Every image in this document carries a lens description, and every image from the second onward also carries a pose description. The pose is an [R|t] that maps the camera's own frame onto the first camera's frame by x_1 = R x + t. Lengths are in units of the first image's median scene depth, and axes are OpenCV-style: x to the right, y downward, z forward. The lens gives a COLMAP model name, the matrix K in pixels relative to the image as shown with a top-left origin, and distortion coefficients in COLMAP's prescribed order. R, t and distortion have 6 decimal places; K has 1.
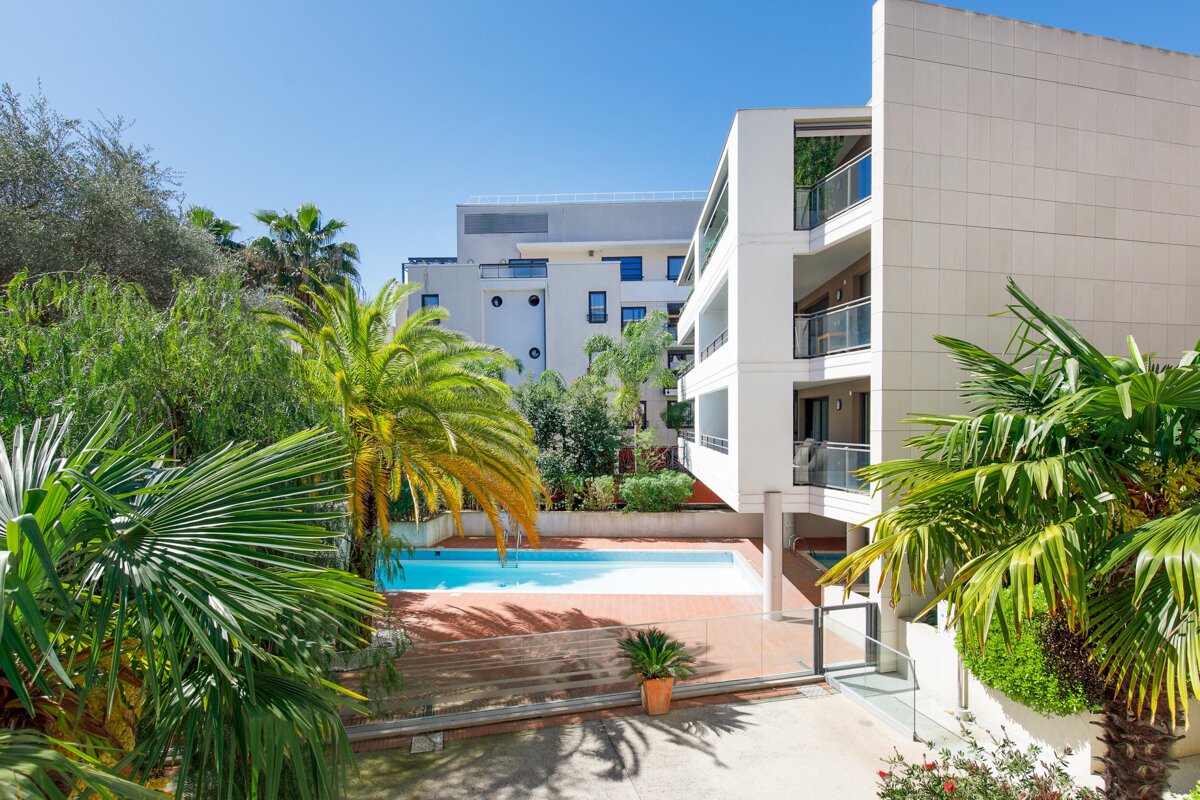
lens RADIAL K [[562.7, 0, 598.2], [0, 562.7, 435.4], [0, 0, 1]] dist [0.001215, 0.000262]
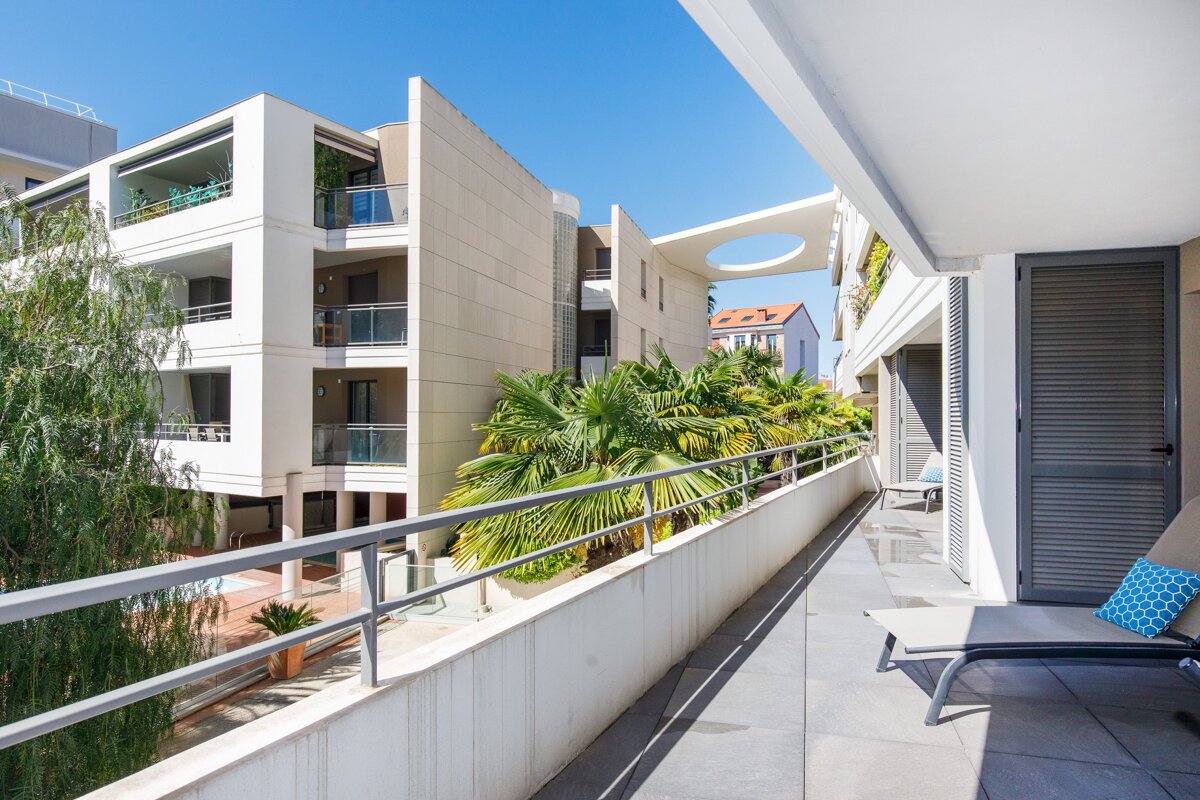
lens RADIAL K [[536.8, 0, 607.3], [0, 536.8, 405.8], [0, 0, 1]] dist [0.001103, 0.000167]
pose [[0.569597, 0.012214, 0.821834, -0.190773], [0.016168, 0.999530, -0.026061, 0.014003], [-0.821765, 0.028132, 0.569131, -0.030352]]
